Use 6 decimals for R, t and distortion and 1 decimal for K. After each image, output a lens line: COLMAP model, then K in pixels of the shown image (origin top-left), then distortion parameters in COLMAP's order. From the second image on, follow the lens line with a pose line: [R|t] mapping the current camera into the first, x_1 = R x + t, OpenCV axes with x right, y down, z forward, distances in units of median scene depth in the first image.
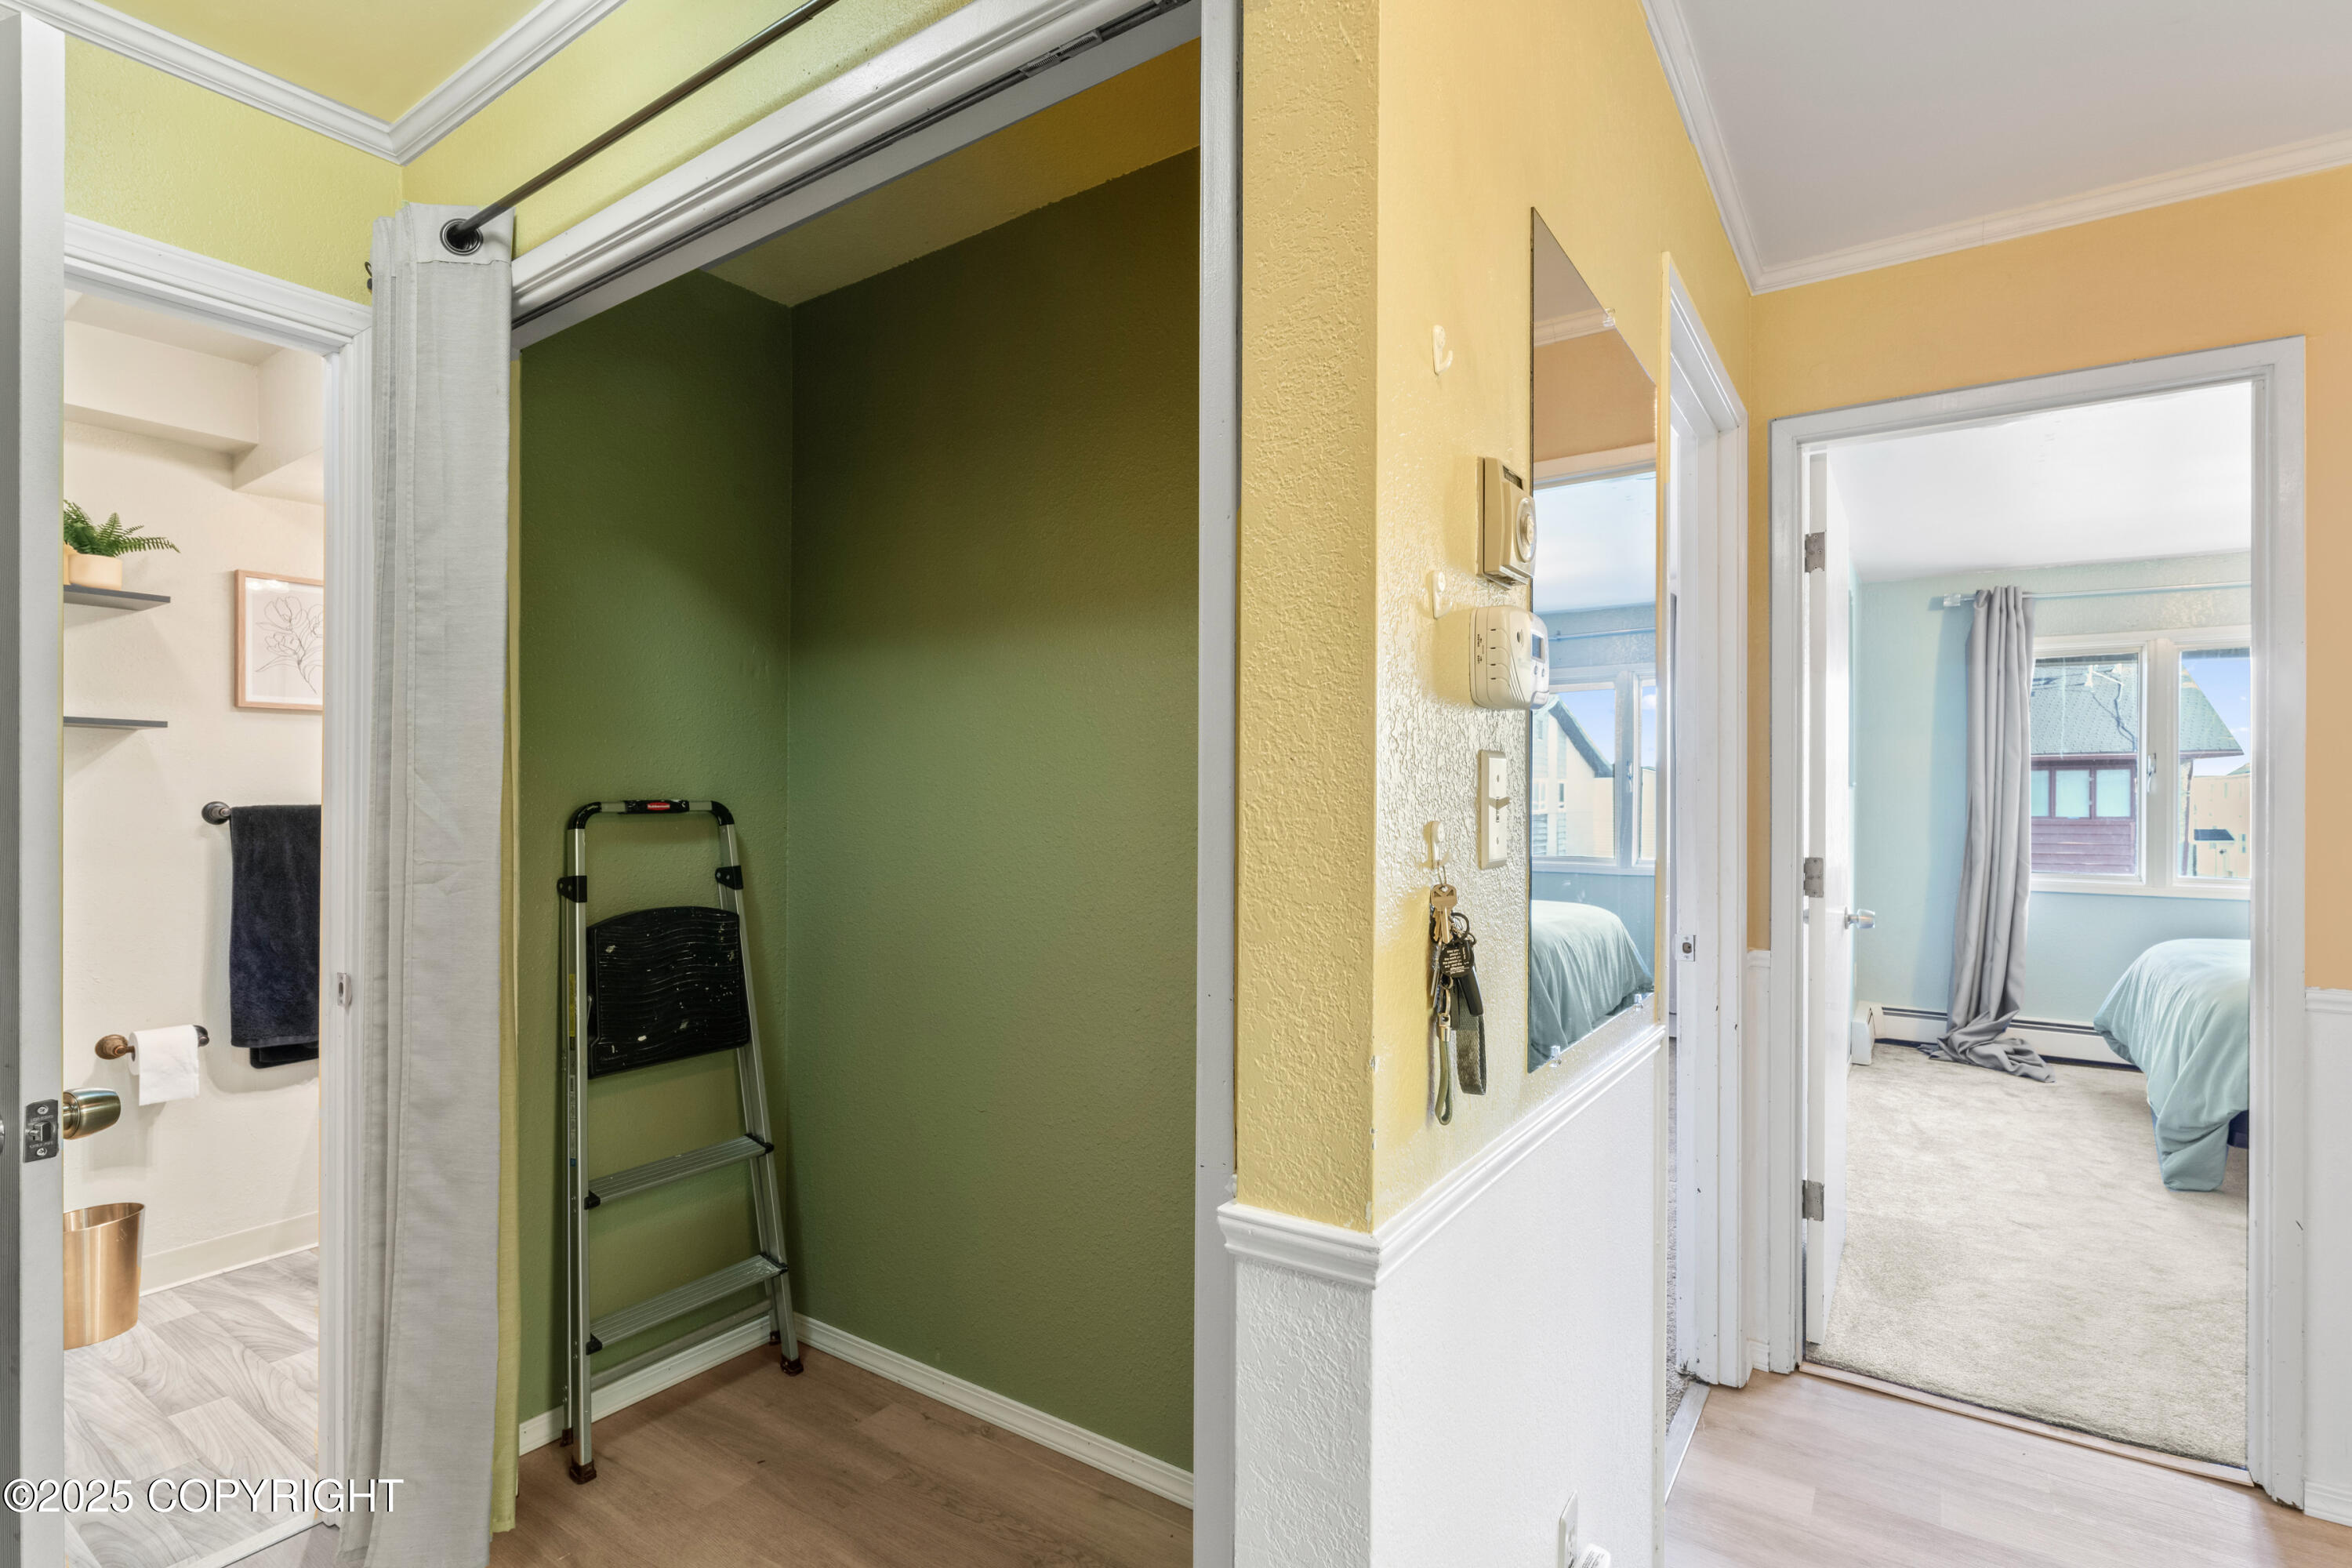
lens RADIAL K [[1104.1, 0, 1185.4], [0, 1104.1, 787.0], [0, 0, 1]] dist [0.006993, -0.004866]
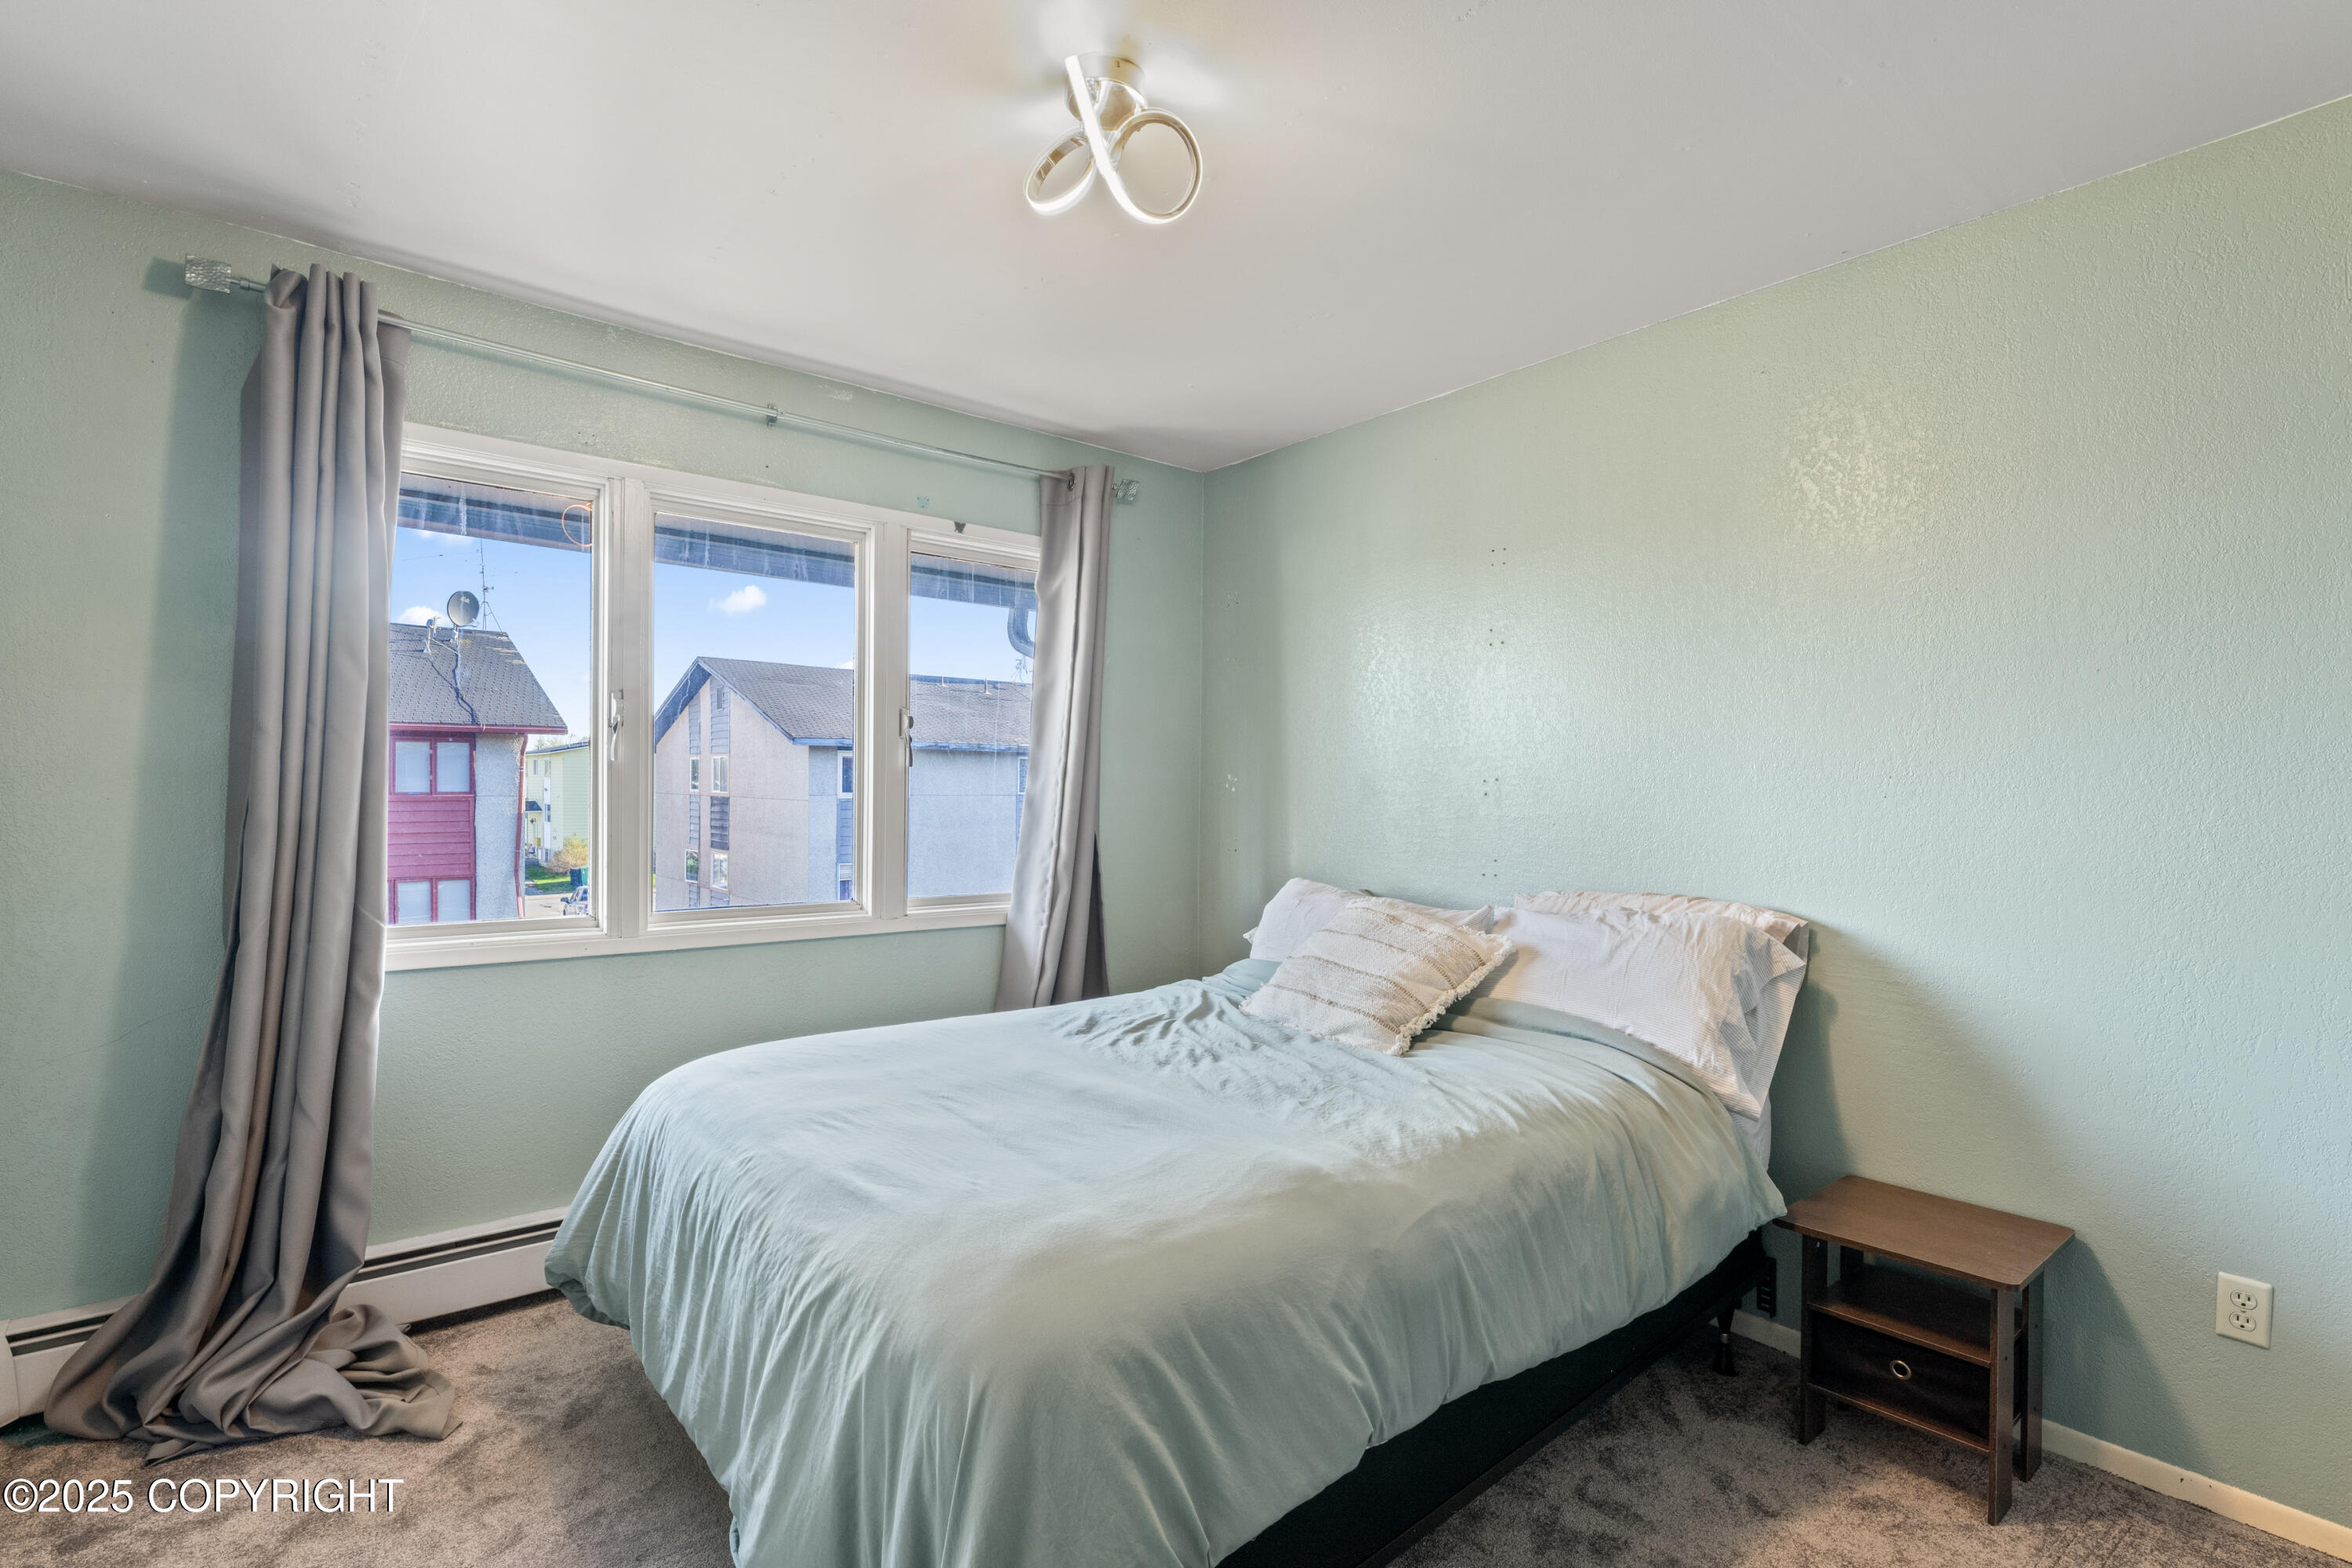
lens RADIAL K [[1104.1, 0, 1185.4], [0, 1104.1, 787.0], [0, 0, 1]] dist [0.006993, -0.004866]
pose [[0.268345, -0.000061, 0.963323, 0.411235], [-0.021295, 0.999755, 0.005996, 0.009936], [-0.963087, -0.022123, 0.268278, 0.559369]]
